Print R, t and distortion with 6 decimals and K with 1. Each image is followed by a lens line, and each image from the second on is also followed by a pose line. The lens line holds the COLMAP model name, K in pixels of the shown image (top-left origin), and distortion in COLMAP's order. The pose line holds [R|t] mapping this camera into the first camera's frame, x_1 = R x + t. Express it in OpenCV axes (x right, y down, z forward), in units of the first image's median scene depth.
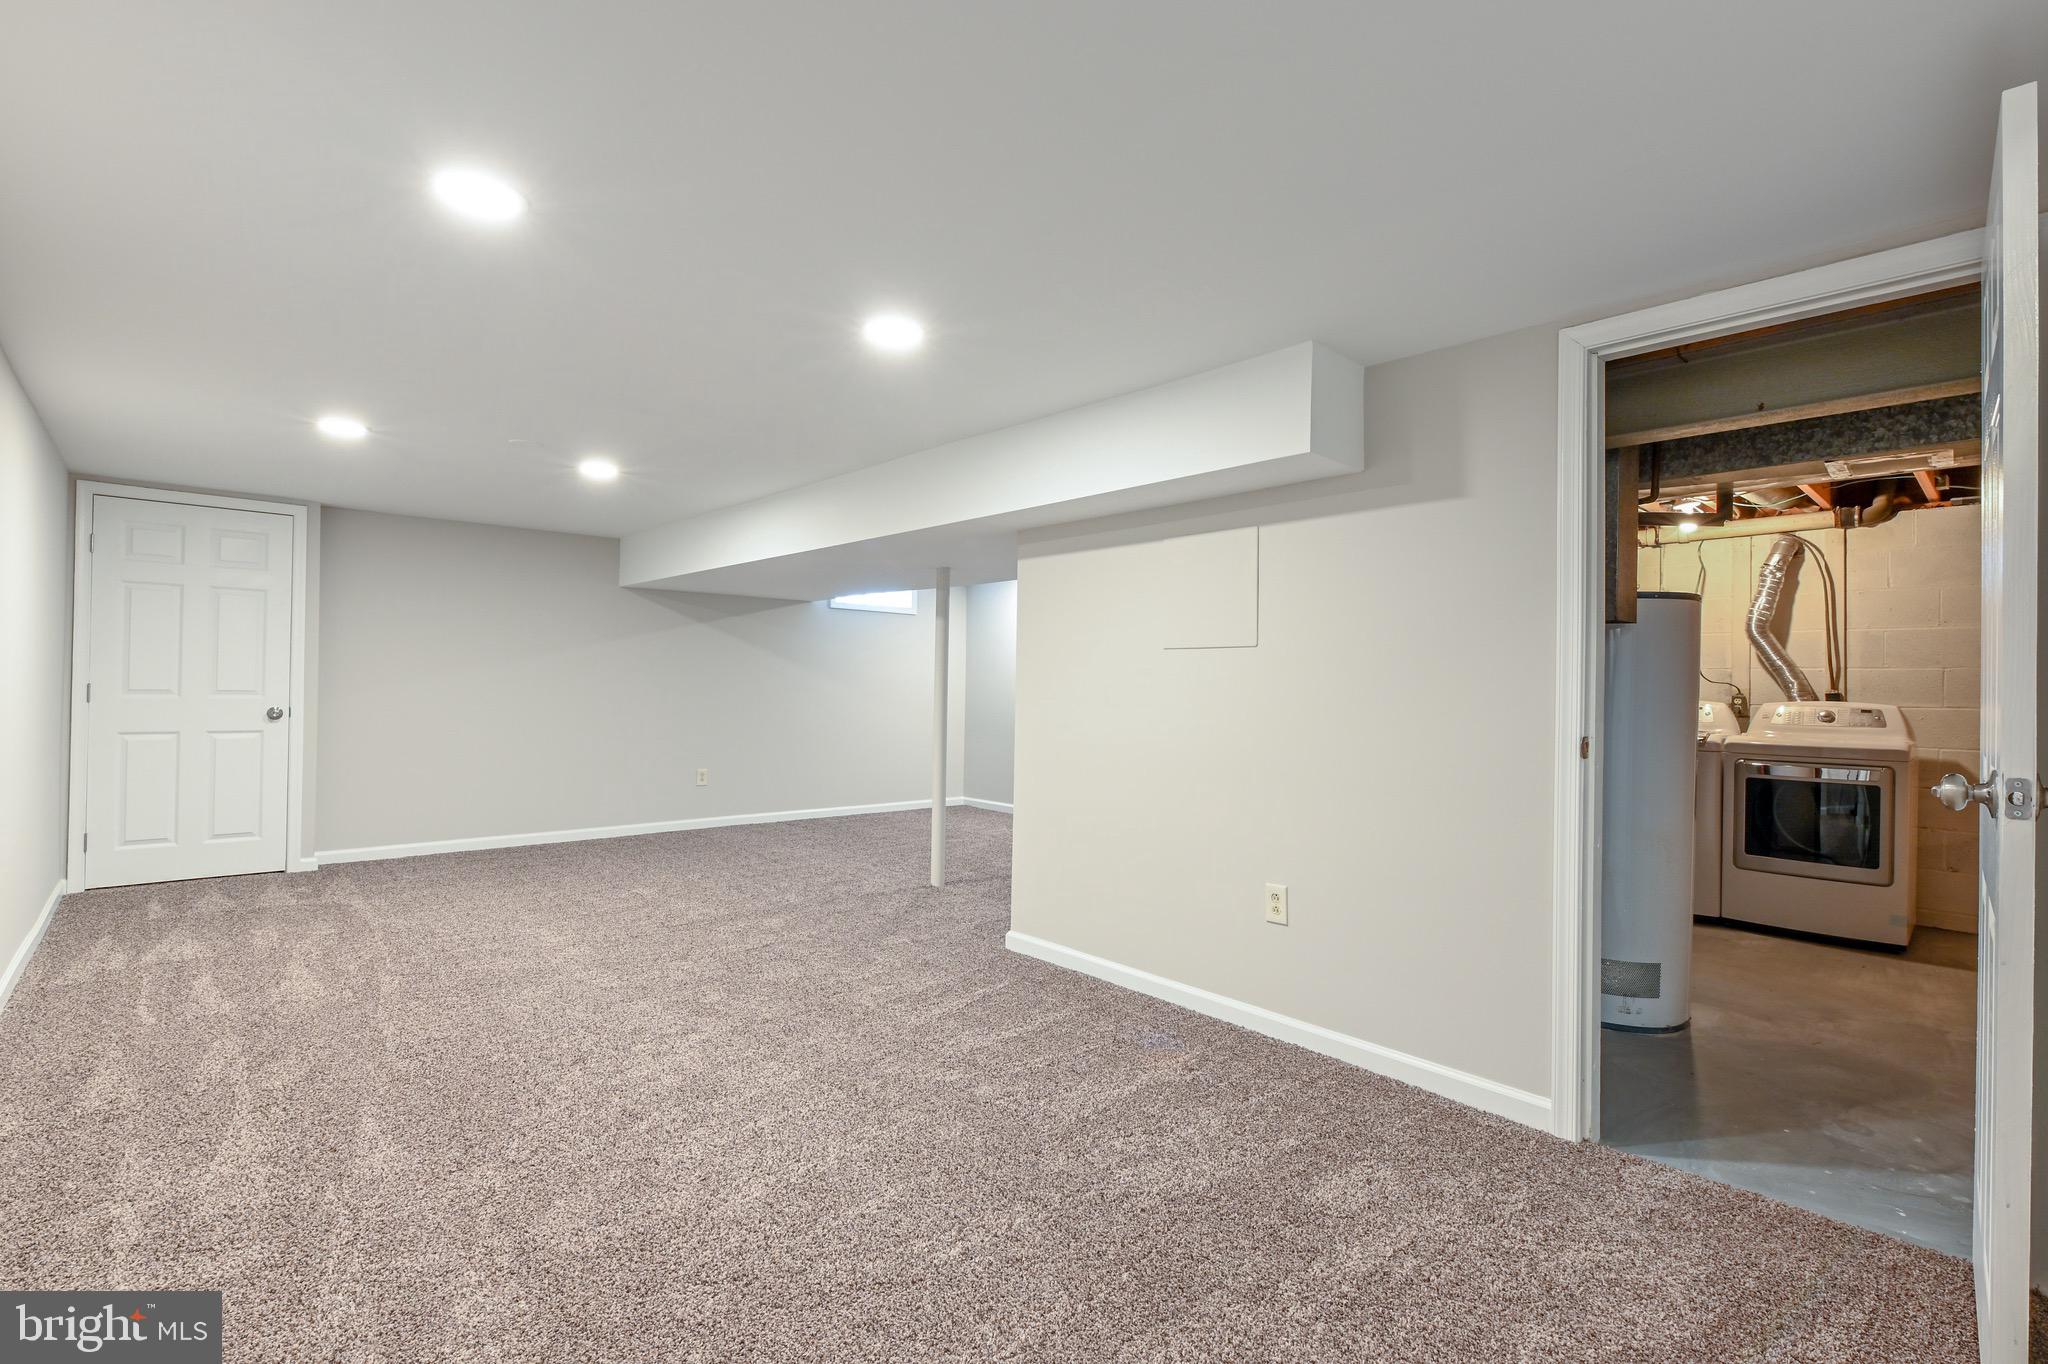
lens RADIAL K [[903.8, 0, 1023.6], [0, 903.8, 683.9], [0, 0, 1]] dist [-0.003434, -0.000257]
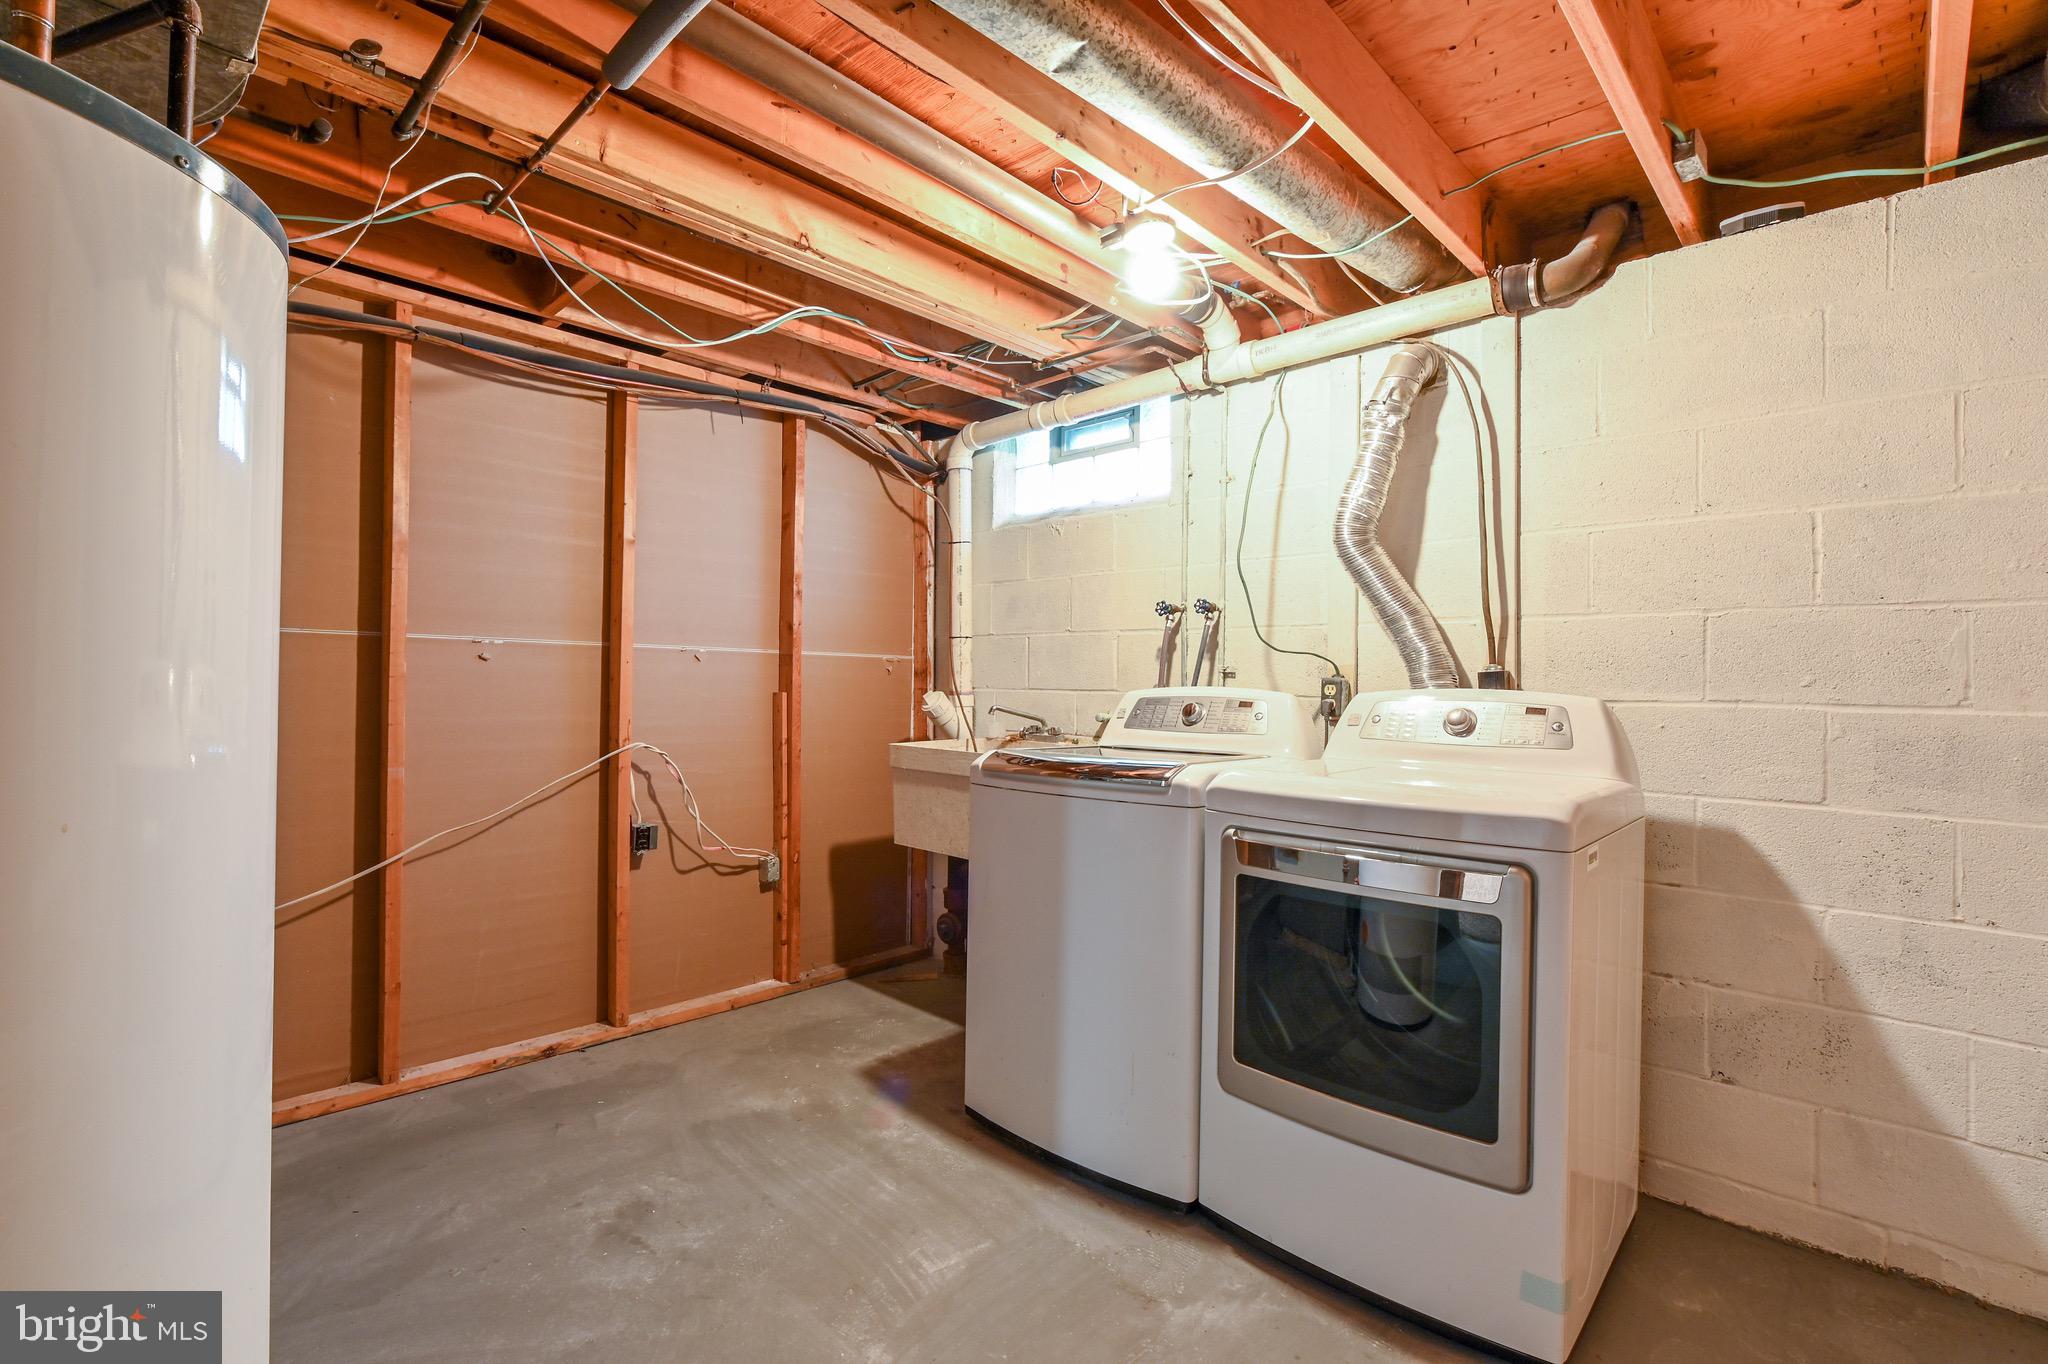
lens RADIAL K [[903.8, 0, 1021.7], [0, 903.8, 680.1], [0, 0, 1]] dist [-0.003434, -0.000257]
pose [[0.997634, 0.001359, 0.068739, 0.622424], [-0.001205, 0.999997, -0.002277, 0.016032], [-0.068742, 0.002189, 0.997632, 0.551676]]
